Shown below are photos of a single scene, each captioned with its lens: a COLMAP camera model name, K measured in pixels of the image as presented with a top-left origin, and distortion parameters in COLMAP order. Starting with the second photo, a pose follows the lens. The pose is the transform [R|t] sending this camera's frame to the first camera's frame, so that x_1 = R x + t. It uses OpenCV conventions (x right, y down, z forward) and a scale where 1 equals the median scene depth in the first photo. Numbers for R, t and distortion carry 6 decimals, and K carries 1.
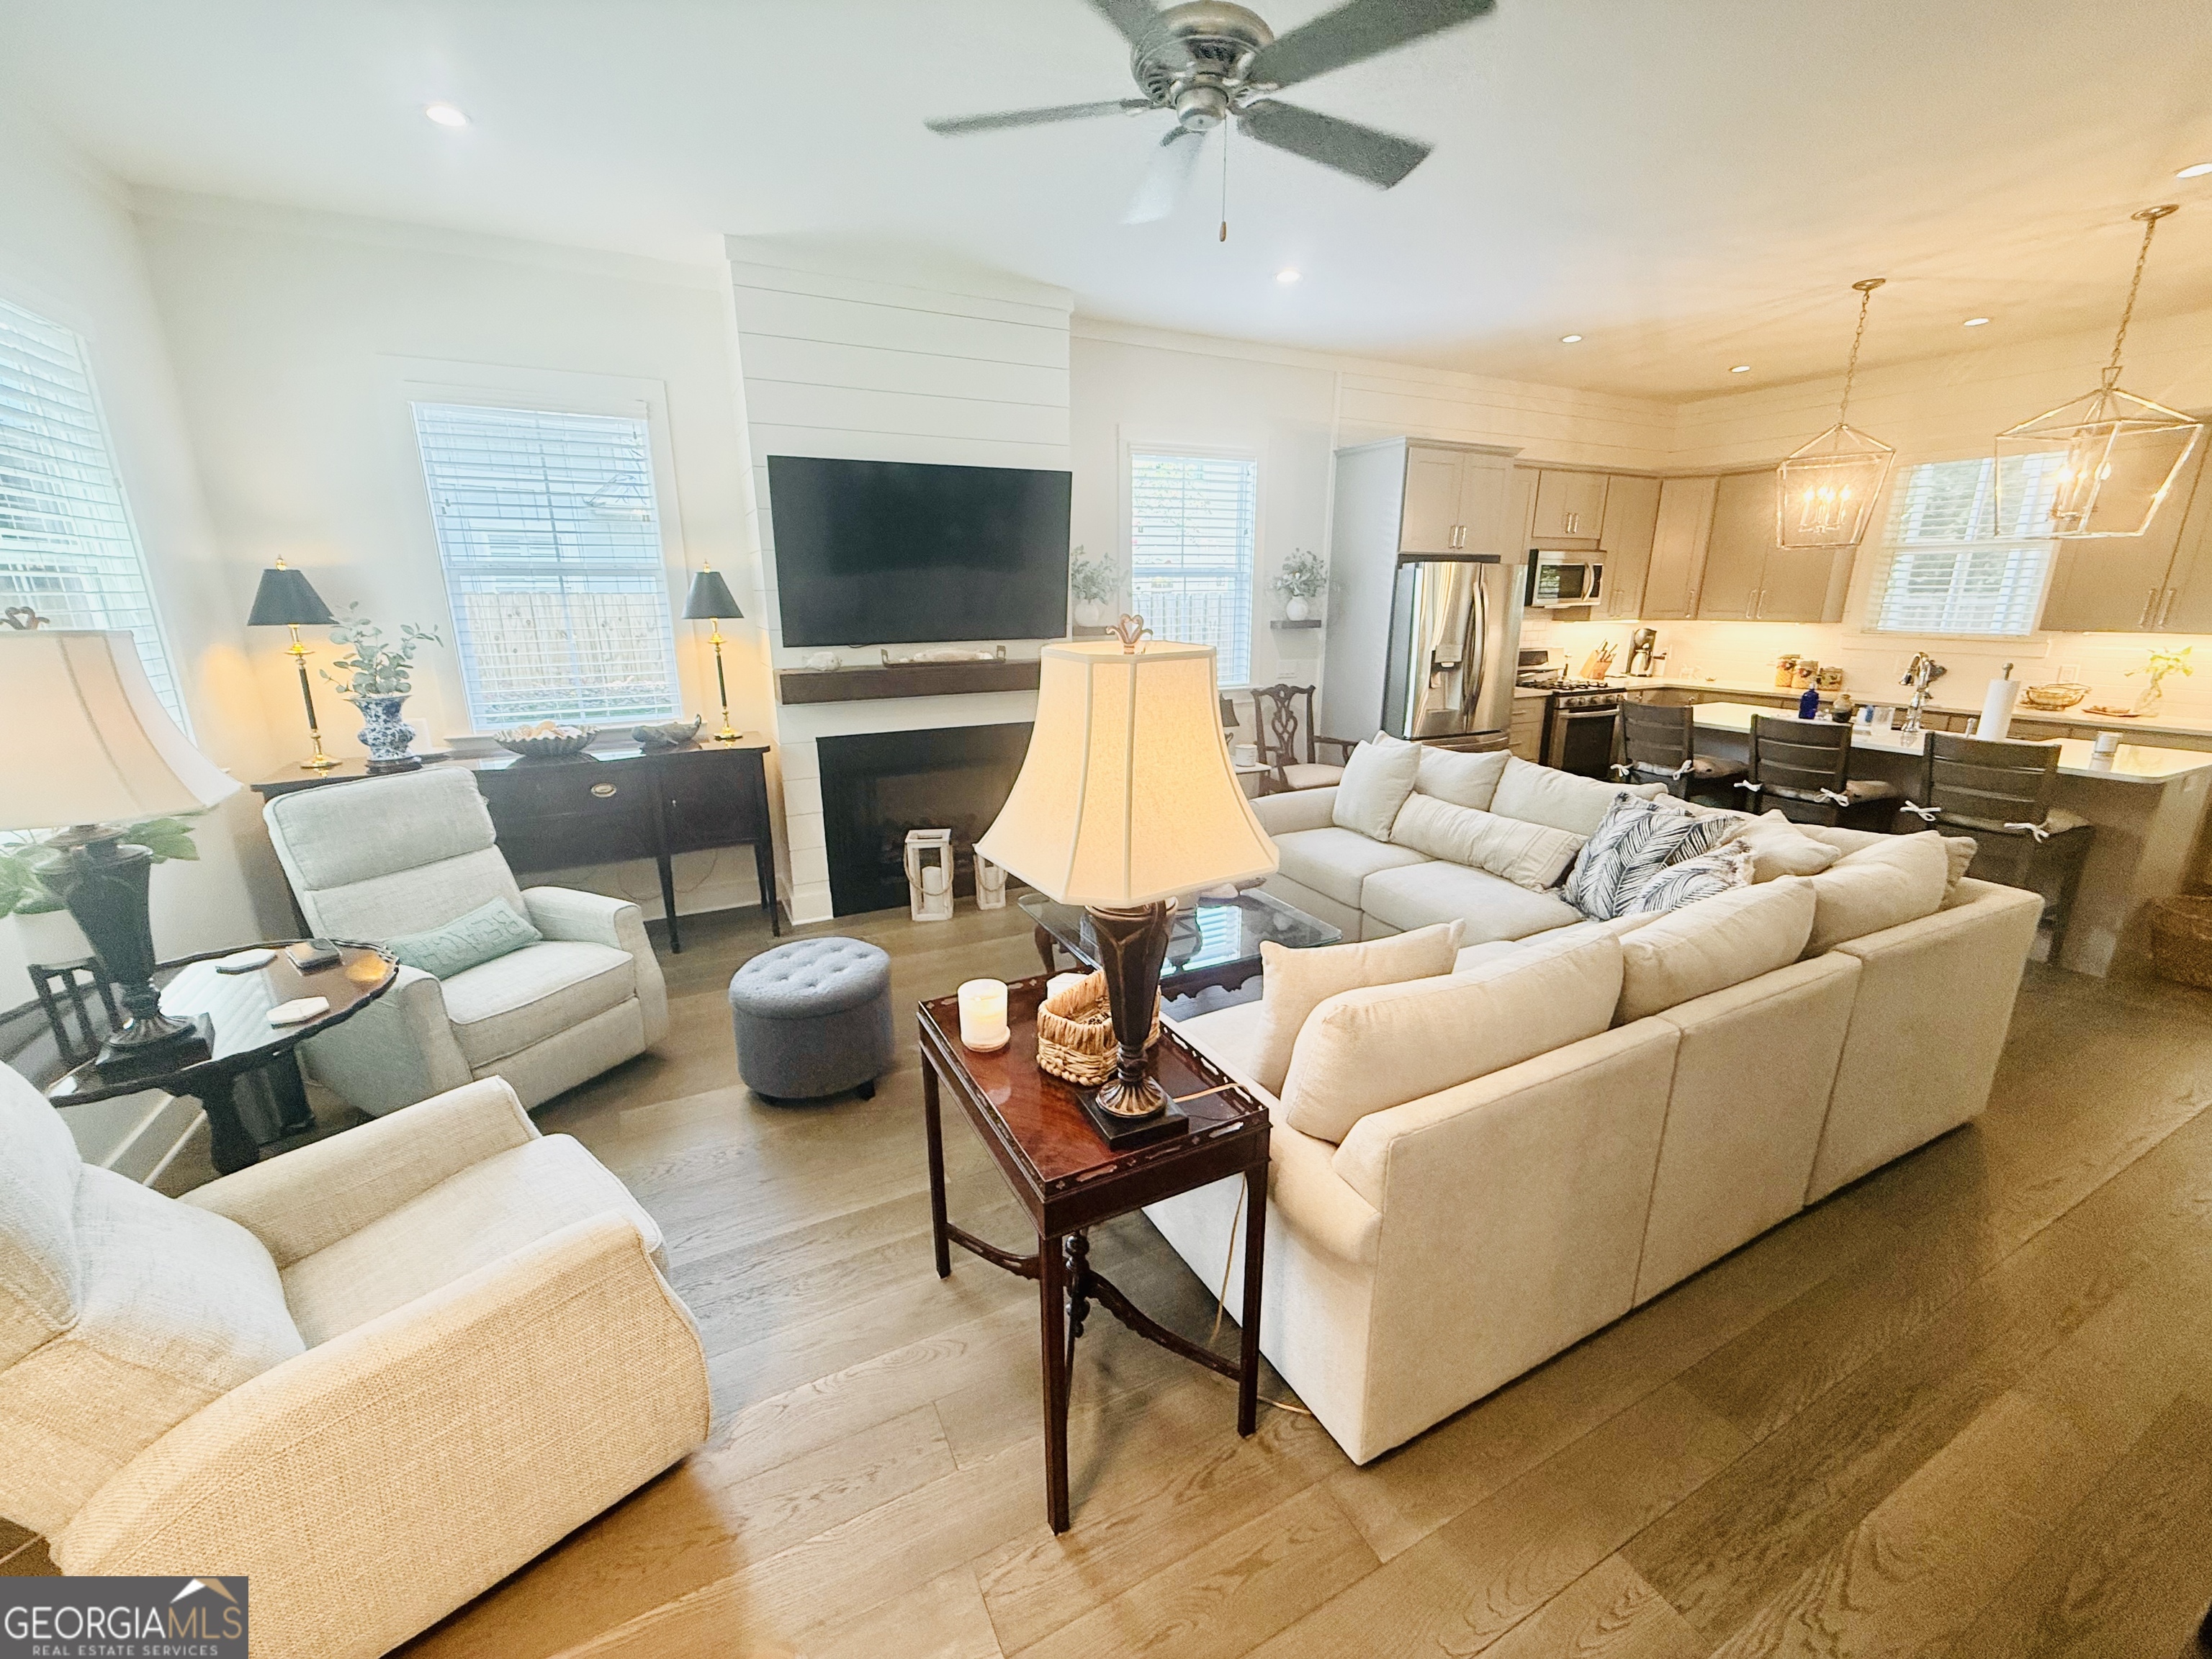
lens RADIAL K [[882.4, 0, 1097.0], [0, 882.4, 828.7], [0, 0, 1]] dist [-0.001153, 0.000148]
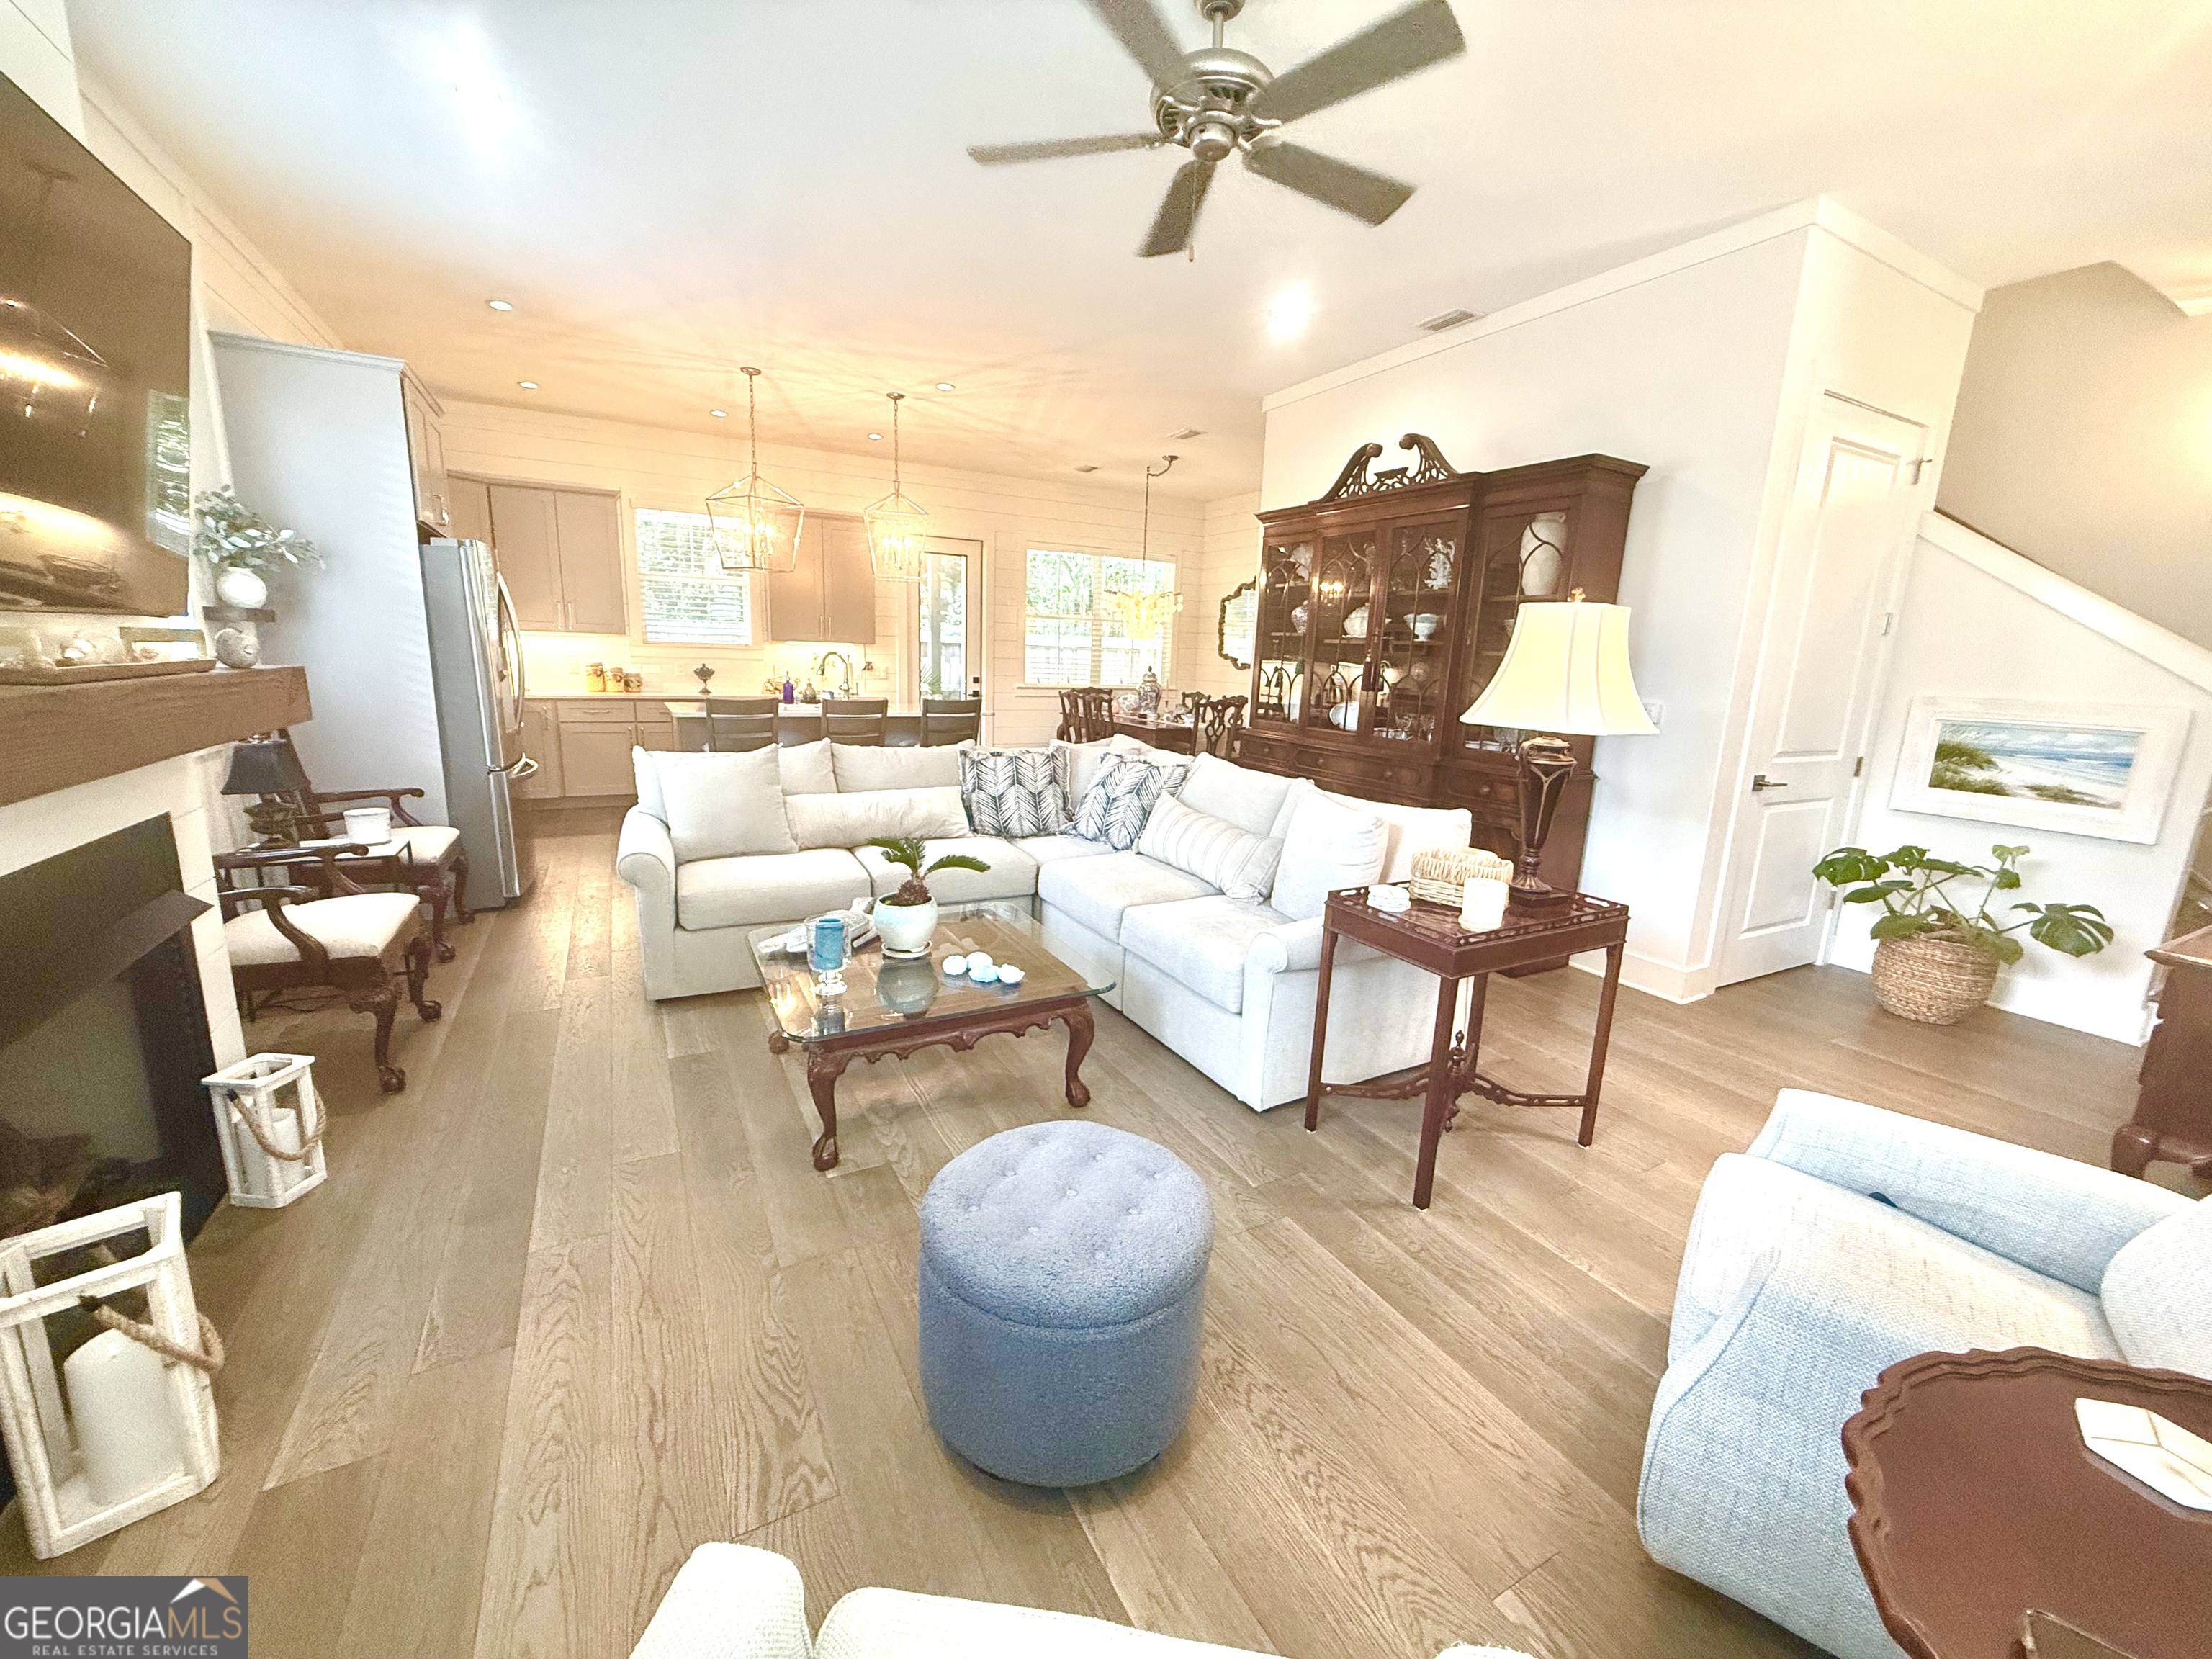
lens RADIAL K [[890.5, 0, 1106.0], [0, 890.5, 829.5], [0, 0, 1]] dist [-0.000732, 0.000515]
pose [[-0.024161, -0.190190, 0.981450, -0.396416], [0.228755, 0.954638, 0.190625, -0.070298], [-0.973184, 0.229117, 0.020442, 0.434176]]
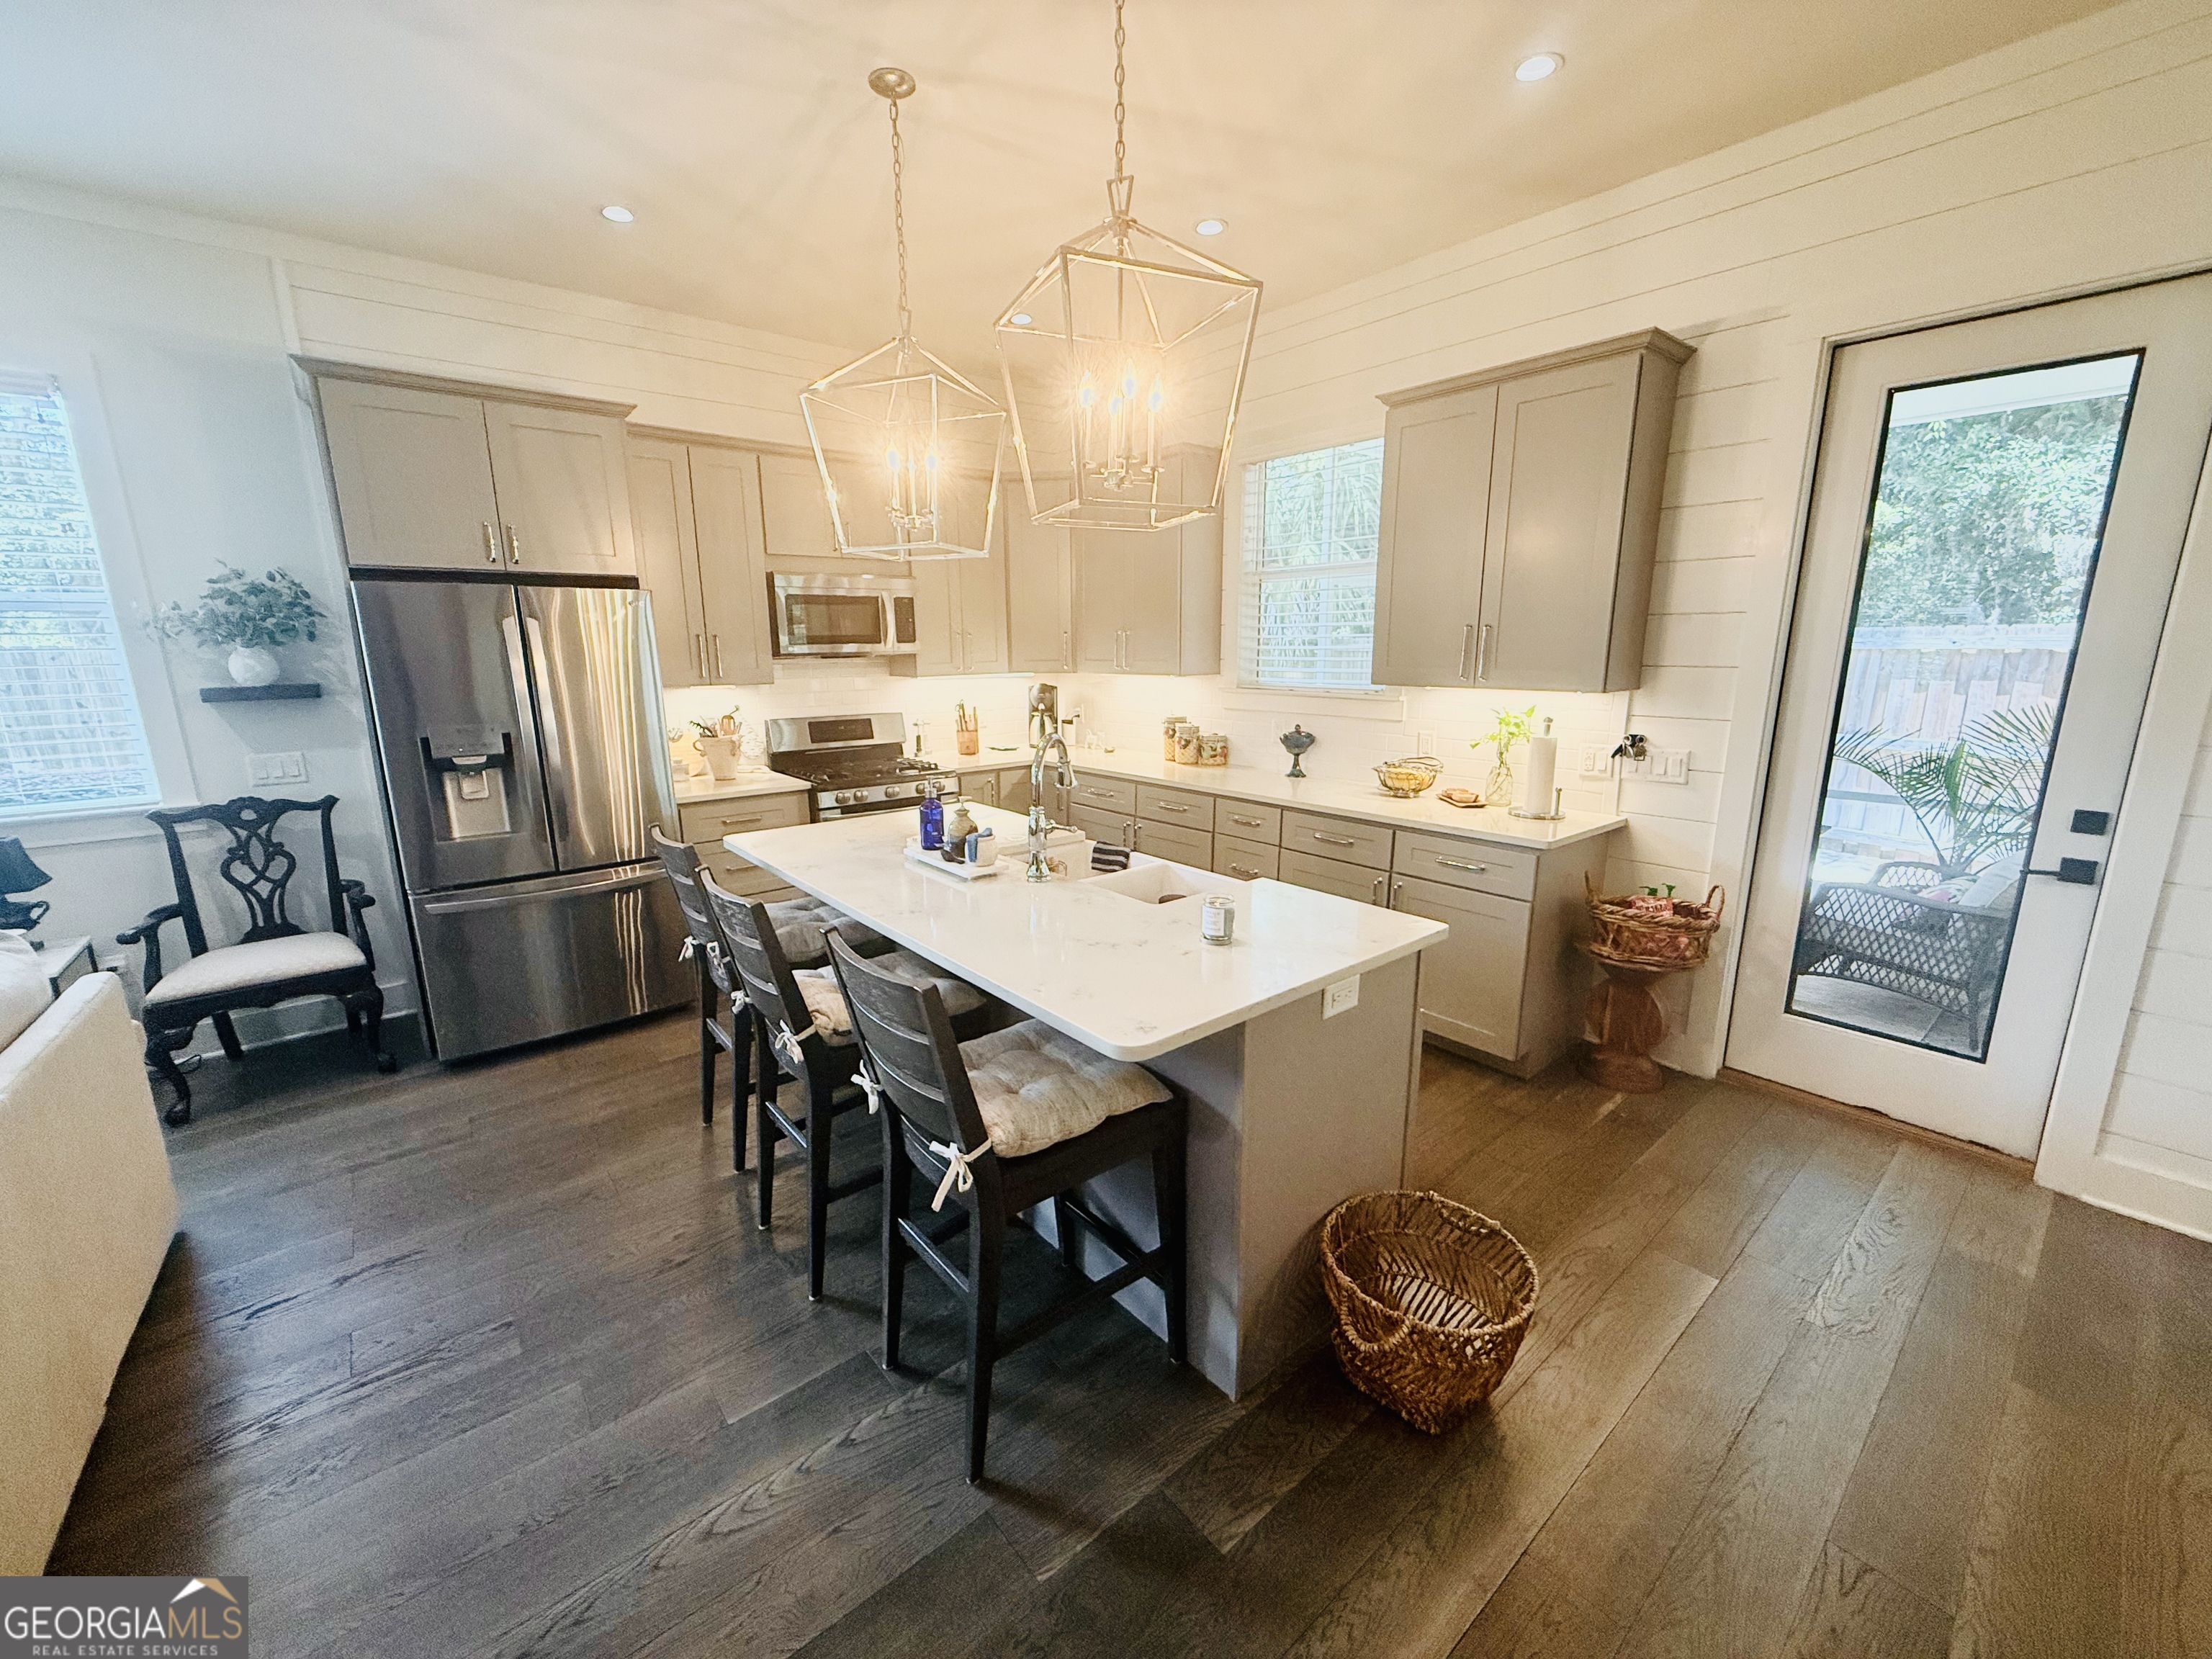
lens RADIAL K [[890.5, 0, 1106.0], [0, 890.5, 829.5], [0, 0, 1]] dist [-0.000732, 0.000515]
pose [[0.973859, -0.053338, 0.220802, 0.619757], [0.064712, 0.996907, -0.044596, -0.081989], [-0.217740, 0.057719, 0.974299, 0.322441]]
